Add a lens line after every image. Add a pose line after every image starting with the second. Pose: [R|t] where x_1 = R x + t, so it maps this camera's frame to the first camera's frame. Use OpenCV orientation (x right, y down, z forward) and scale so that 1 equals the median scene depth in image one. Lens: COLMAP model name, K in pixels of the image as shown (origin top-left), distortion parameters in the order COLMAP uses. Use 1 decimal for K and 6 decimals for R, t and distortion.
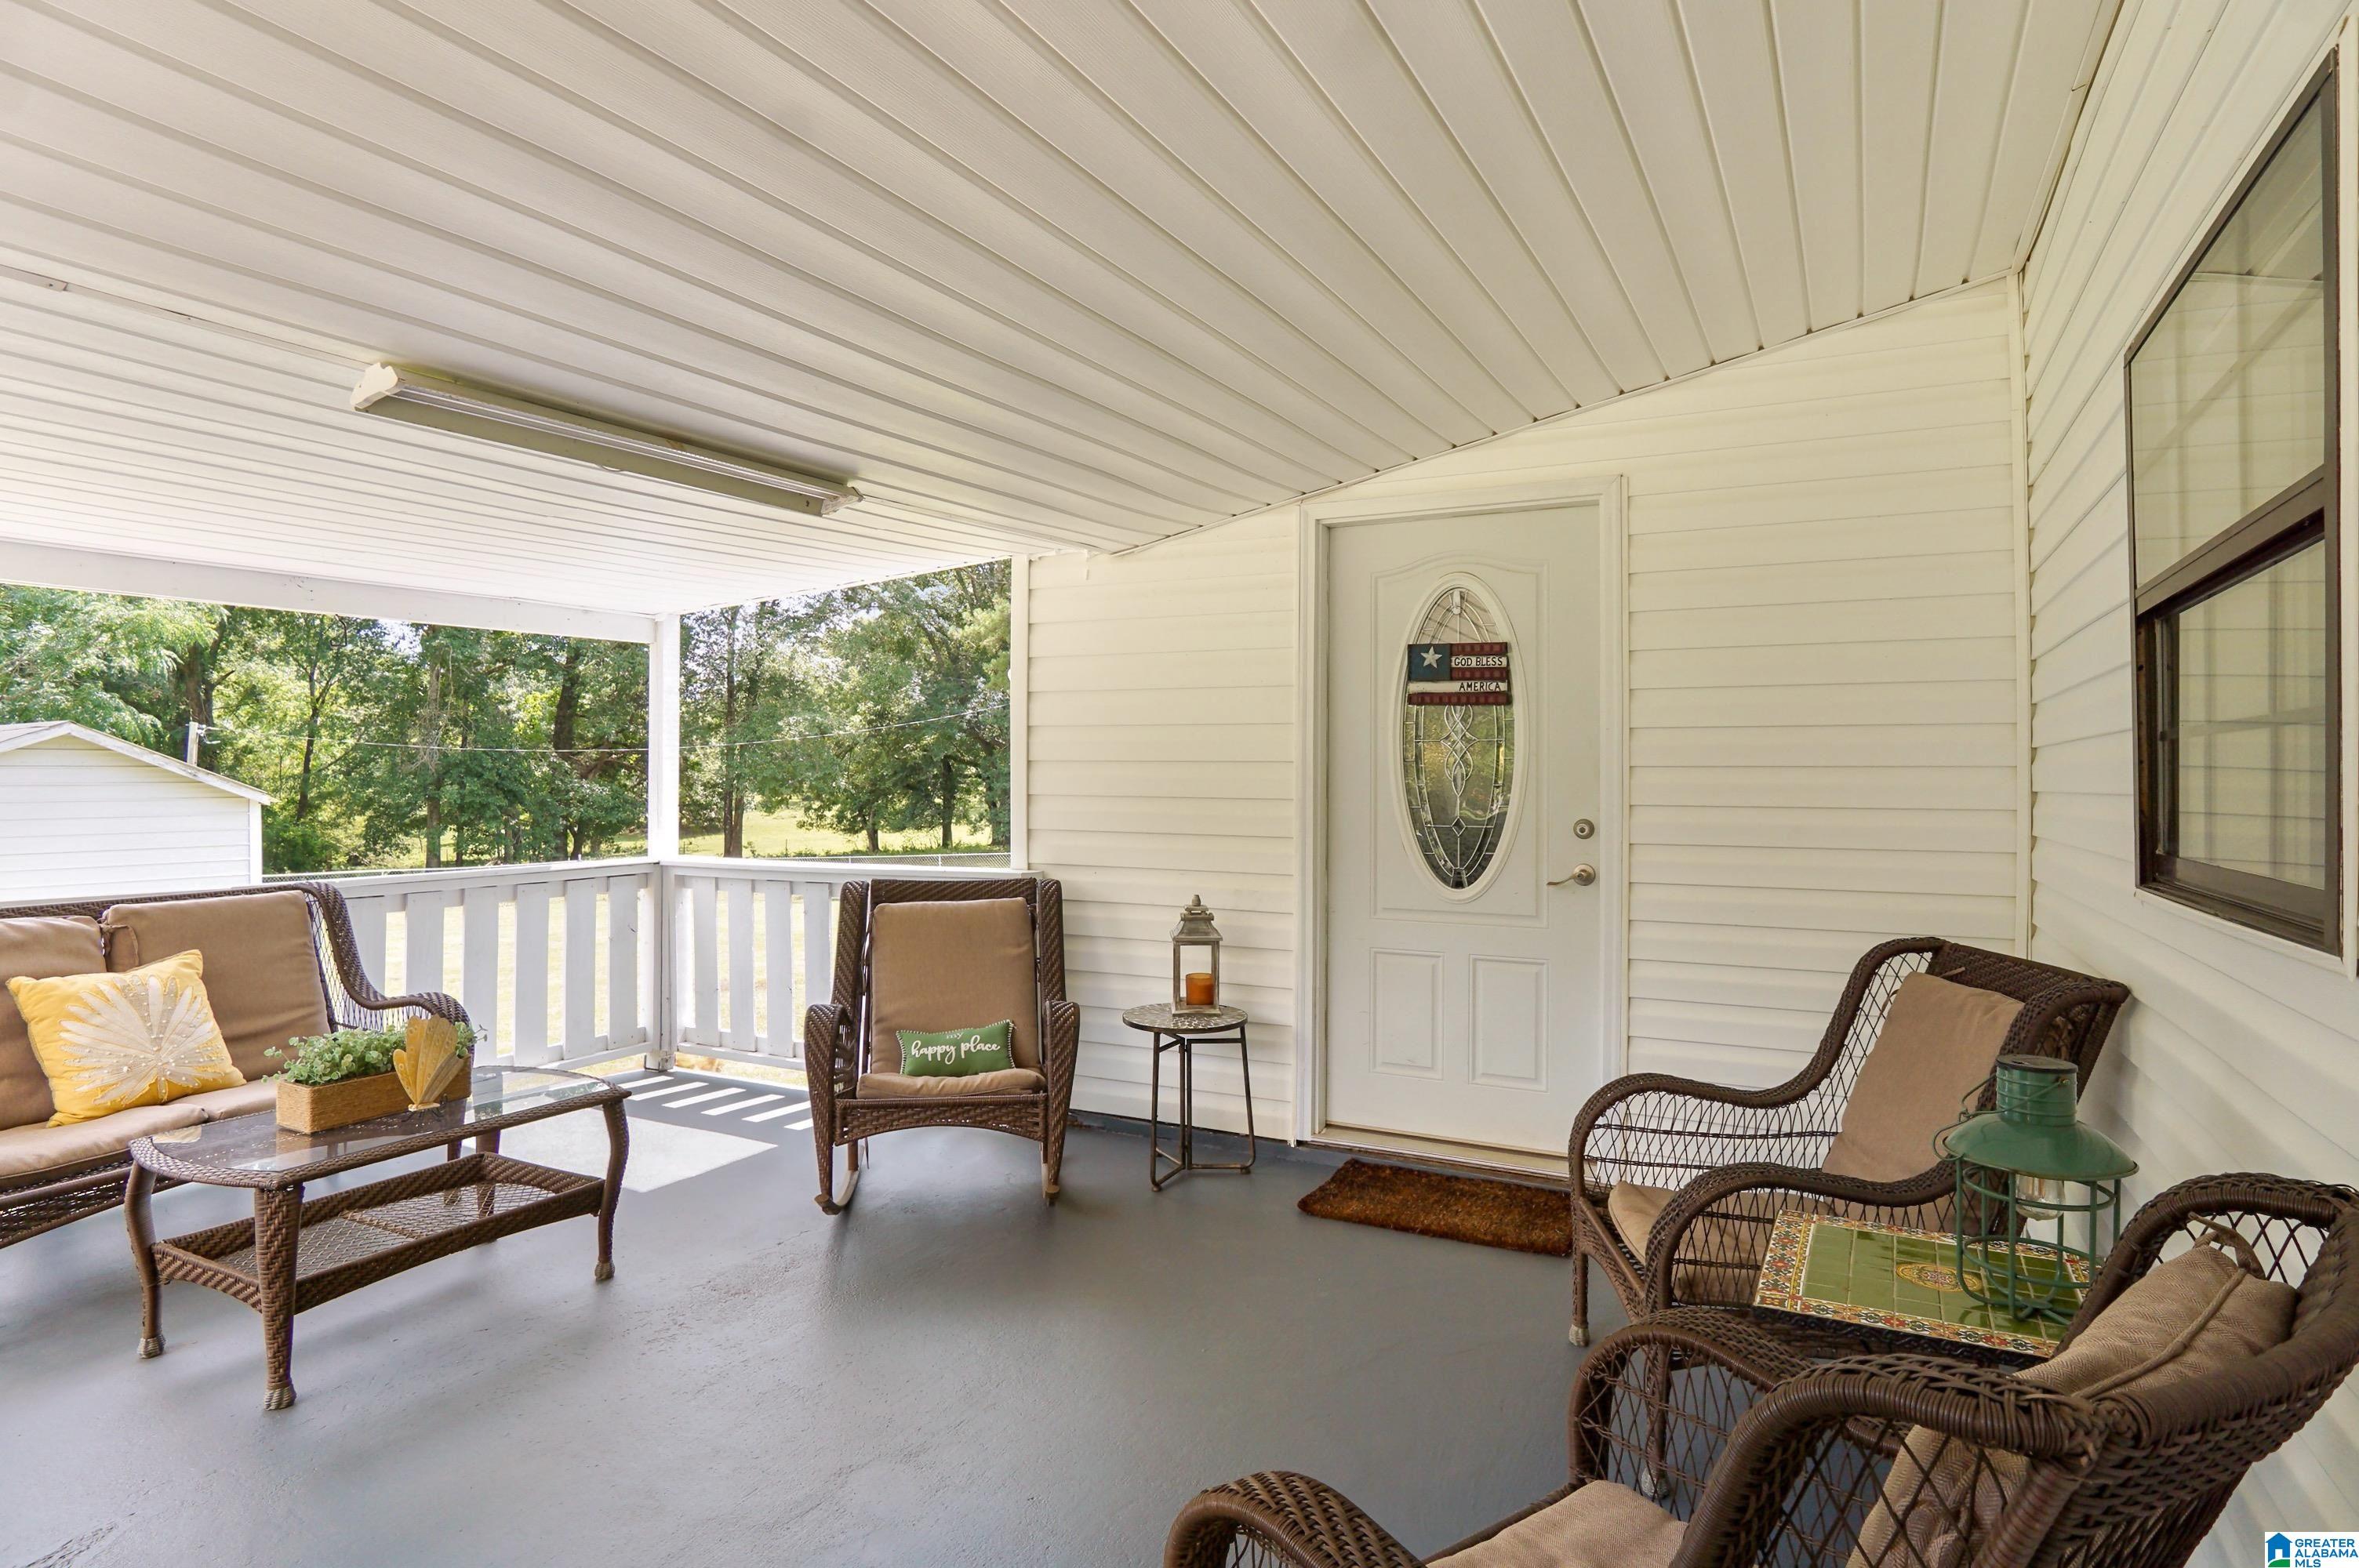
lens RADIAL K [[1266.3, 0, 1177.6], [0, 1266.3, 776.2], [0, 0, 1]] dist [-0.013729, -0.001125]
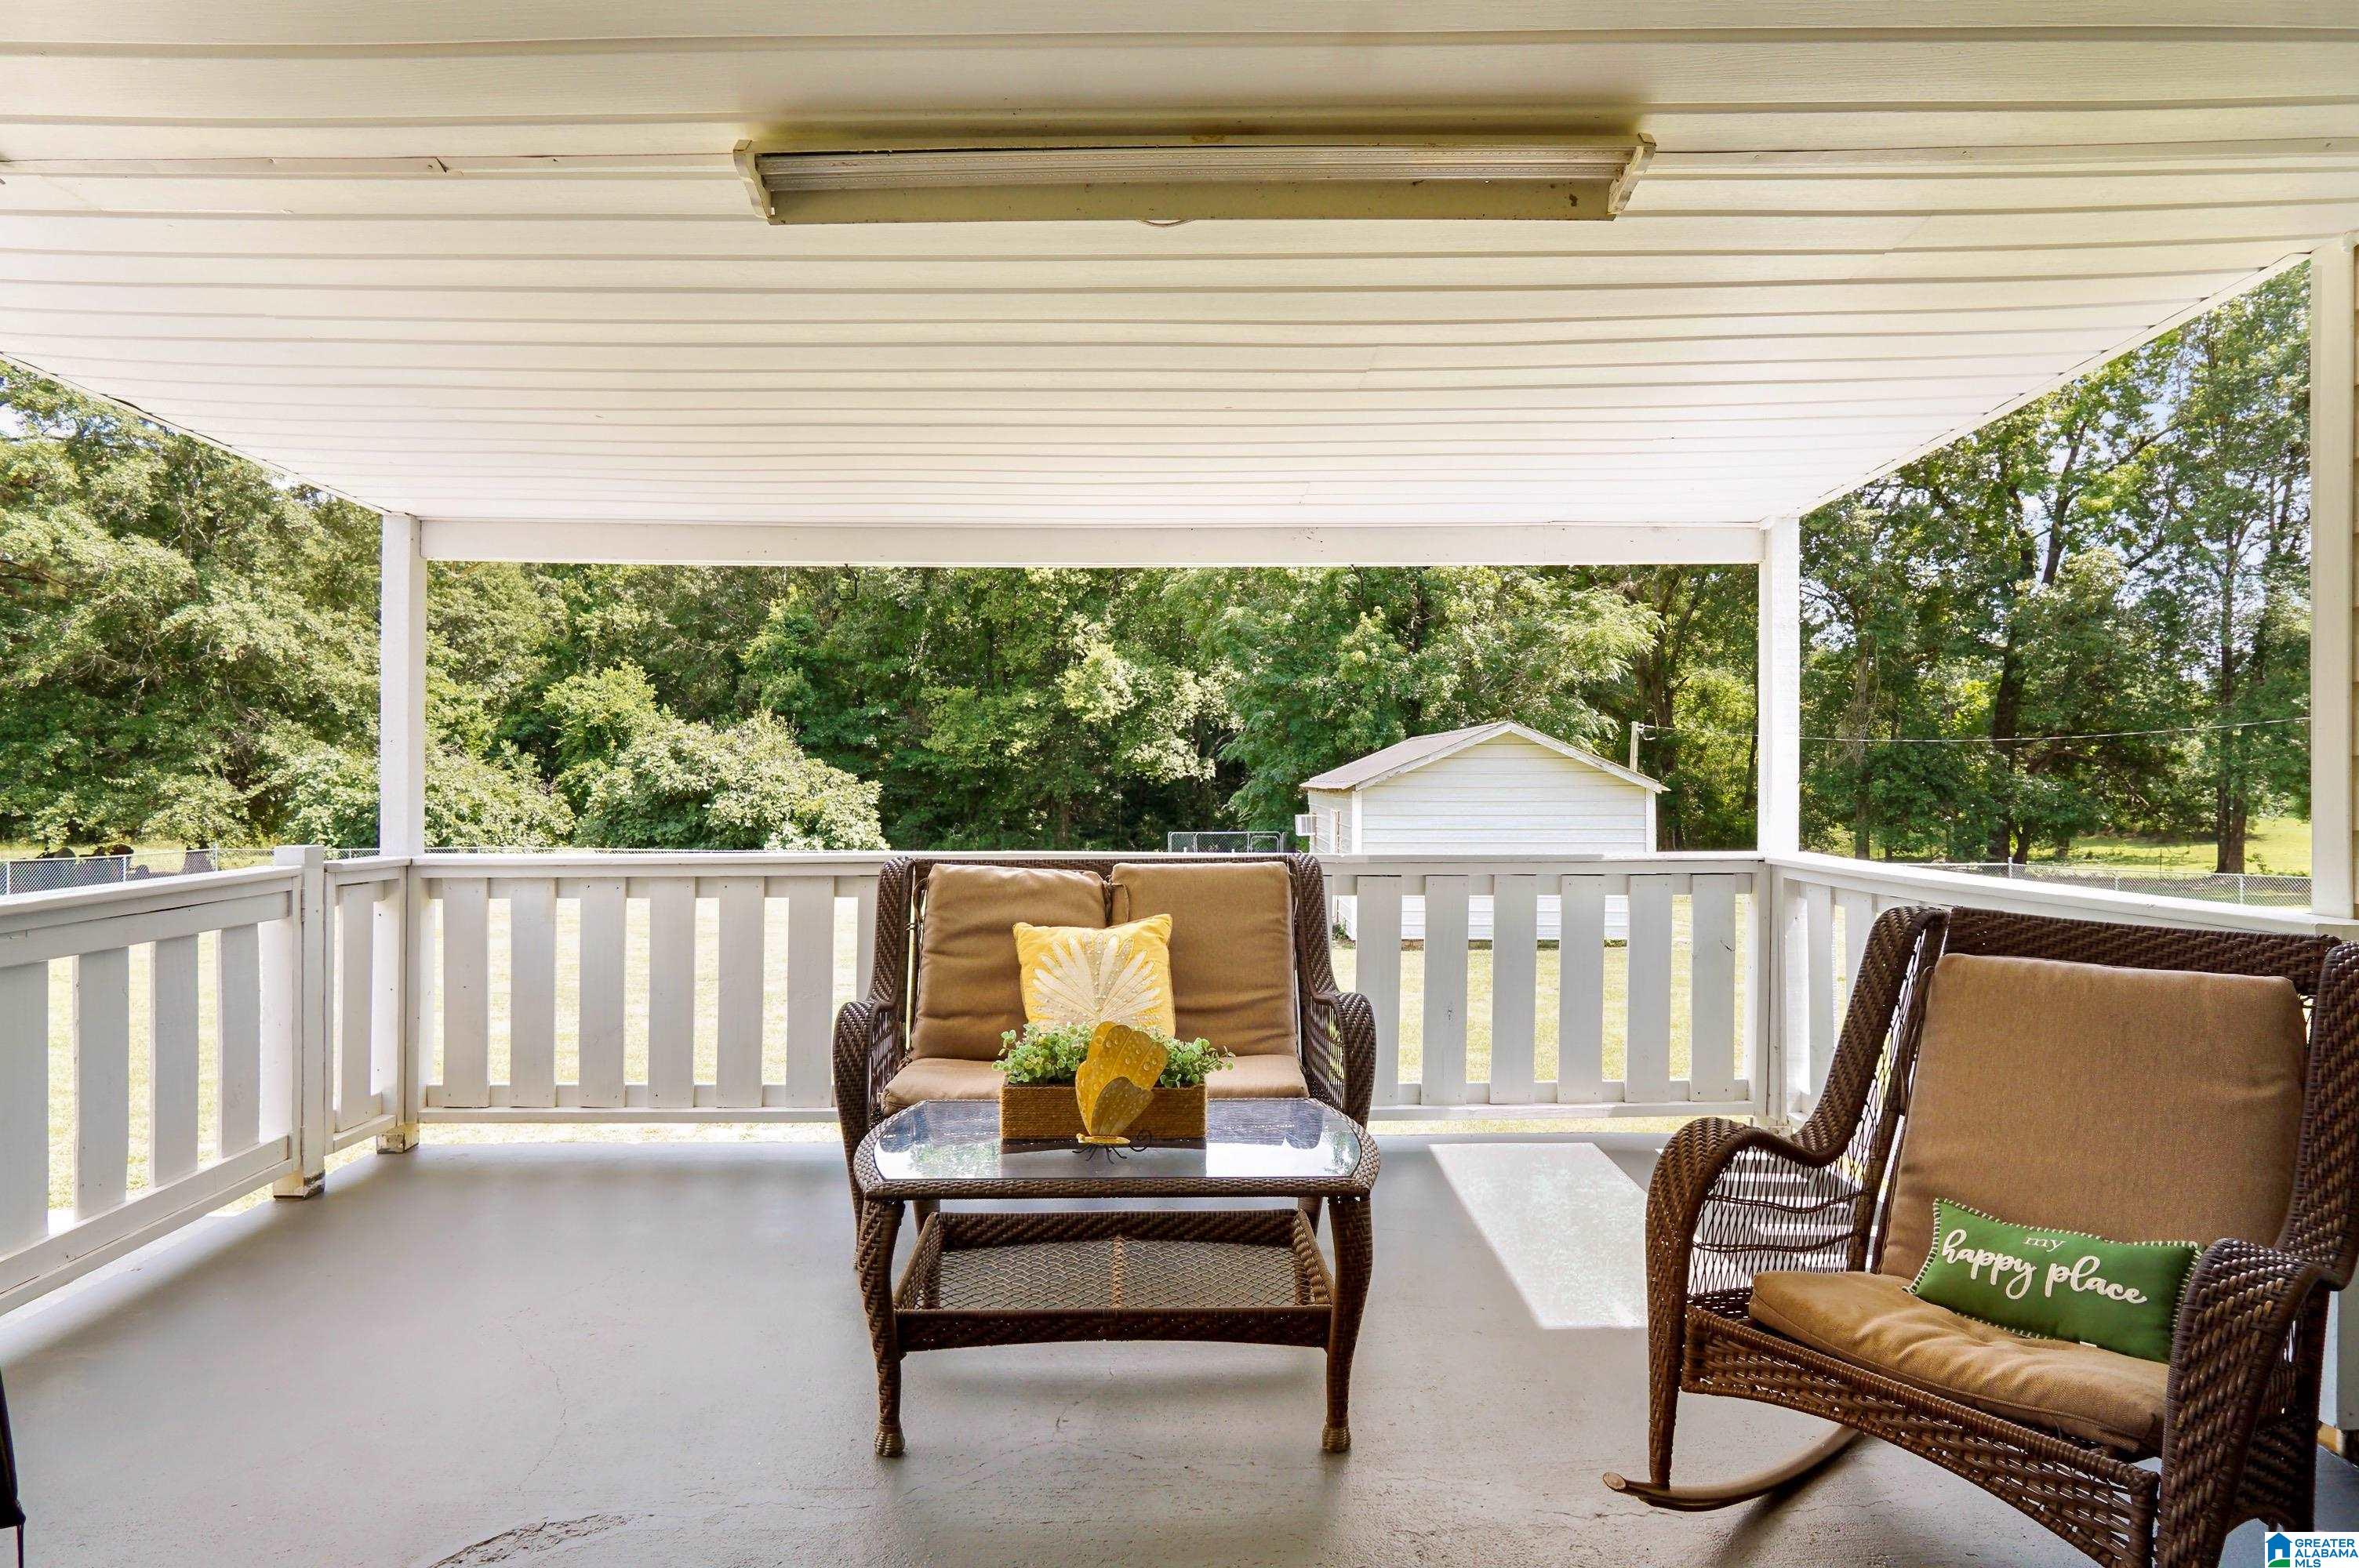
lens RADIAL K [[1266.3, 0, 1187.5], [0, 1266.3, 787.3], [0, 0, 1]] dist [-0.013729, -0.001125]
pose [[0.497235, 0.010831, -0.867548, 0.017512], [-0.001308, 0.999930, 0.011734, 0.005667], [0.867615, -0.004700, 0.497214, 0.108355]]
